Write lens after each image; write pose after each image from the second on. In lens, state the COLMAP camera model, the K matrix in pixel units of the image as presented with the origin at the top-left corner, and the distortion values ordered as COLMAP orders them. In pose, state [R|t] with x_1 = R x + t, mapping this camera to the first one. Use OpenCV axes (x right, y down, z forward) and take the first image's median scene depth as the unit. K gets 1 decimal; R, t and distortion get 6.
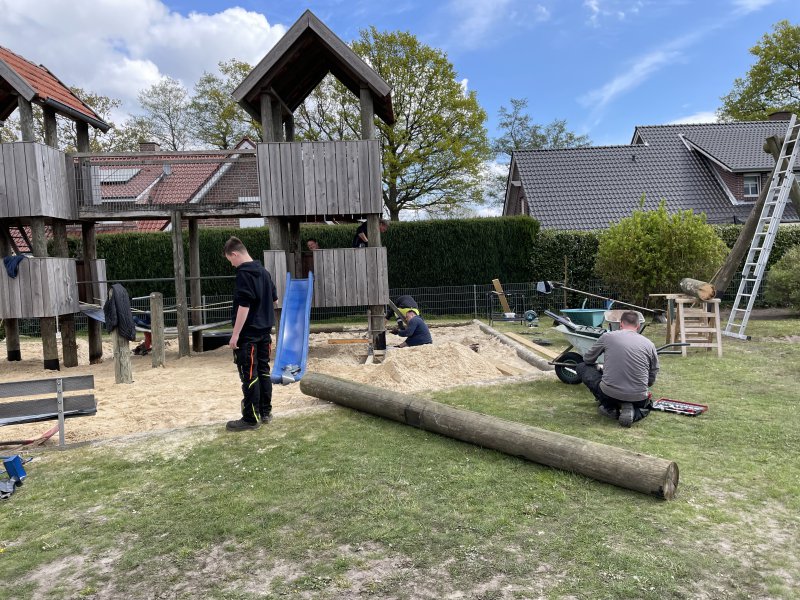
lens RADIAL K [[597.5, 0, 398.3], [0, 597.5, 297.0], [0, 0, 1]] dist [0.081727, -0.094566]
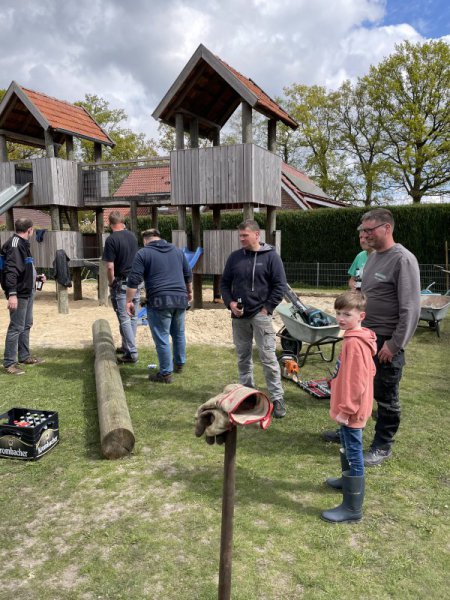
lens RADIAL K [[448.1, 0, 232.5], [0, 448.1, 293.0], [0, 0, 1]] dist [0.081727, -0.094566]
pose [[0.896503, 0.085591, -0.434691, 0.348234], [-0.057665, 0.995358, 0.077060, -0.020425], [0.439269, -0.044018, 0.897277, 0.120853]]
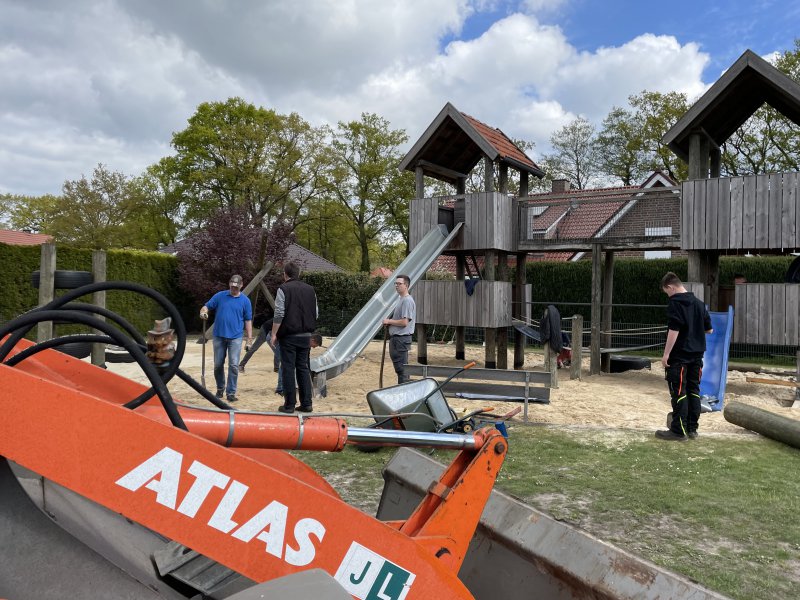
lens RADIAL K [[597.5, 0, 403.3], [0, 597.5, 292.3], [0, 0, 1]] dist [0.081727, -0.094566]
pose [[0.816879, 0.052730, -0.574394, -0.013257], [-0.083726, 0.996106, -0.027628, 0.008219], [0.570701, 0.070660, 0.818112, -0.124236]]
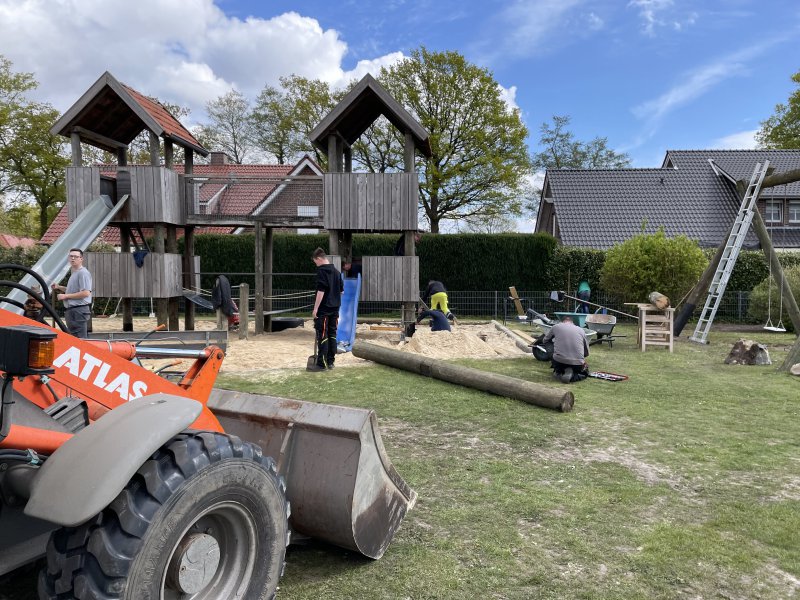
lens RADIAL K [[597.5, 0, 390.0], [0, 597.5, 300.6], [0, 0, 1]] dist [0.081727, -0.094566]
pose [[0.995681, 0.049627, -0.078463, 0.022281], [-0.049849, 0.998756, -0.000874, 0.014096], [0.078322, 0.004782, 0.996917, -0.267091]]
